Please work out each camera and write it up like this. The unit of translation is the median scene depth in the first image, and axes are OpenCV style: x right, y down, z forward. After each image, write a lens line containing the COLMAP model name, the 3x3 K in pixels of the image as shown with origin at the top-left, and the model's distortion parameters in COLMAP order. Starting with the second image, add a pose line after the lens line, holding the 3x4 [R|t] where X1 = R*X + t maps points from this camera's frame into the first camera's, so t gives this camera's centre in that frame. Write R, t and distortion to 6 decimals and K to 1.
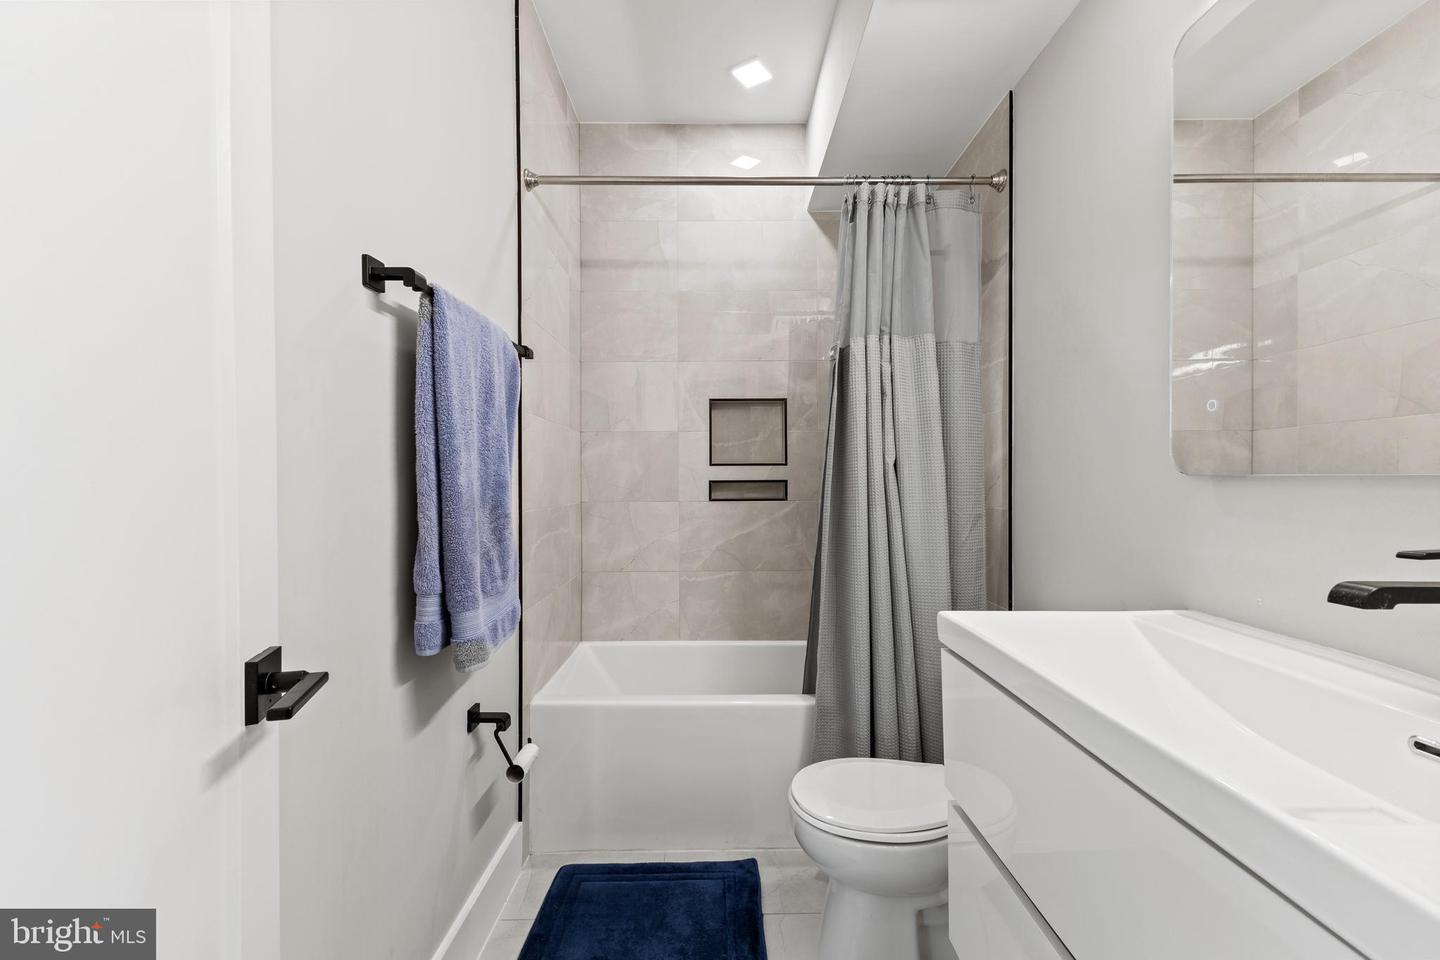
lens RADIAL K [[643.5, 0, 720.0], [0, 643.5, 480.0], [0, 0, 1]] dist [-0.001448, -0.000184]
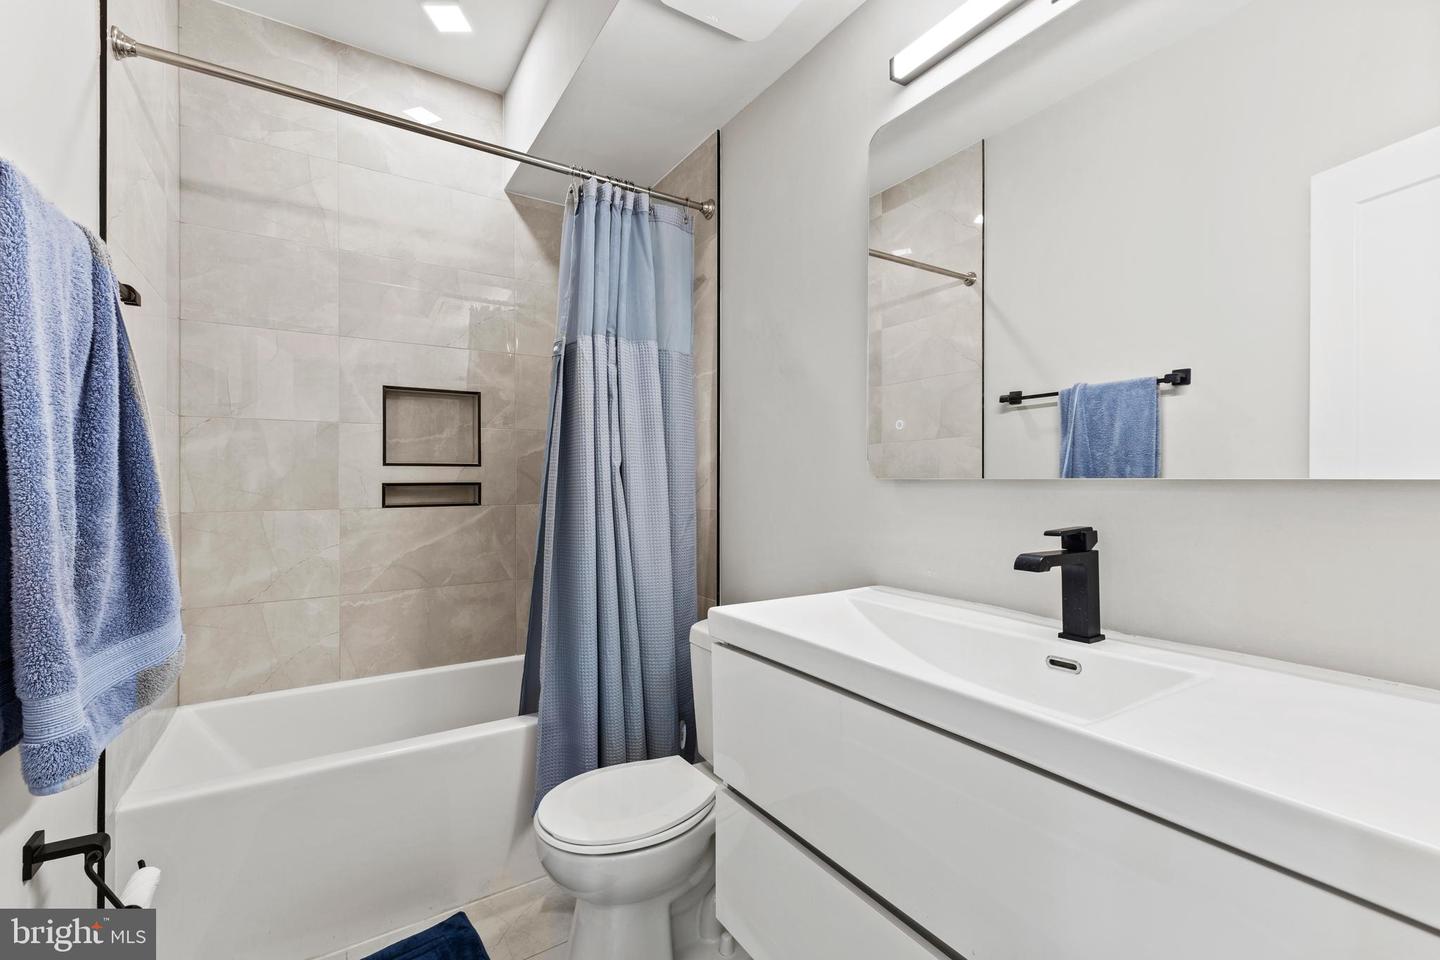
lens RADIAL K [[645.5, 0, 720.0], [0, 645.5, 480.0], [0, 0, 1]] dist [0.002415, -0.000288]
pose [[0.829877, 0.002716, 0.557939, -0.144400], [-0.000224, 0.999990, -0.004536, 0.000491], [-0.557946, 0.003639, 0.829870, 0.072421]]
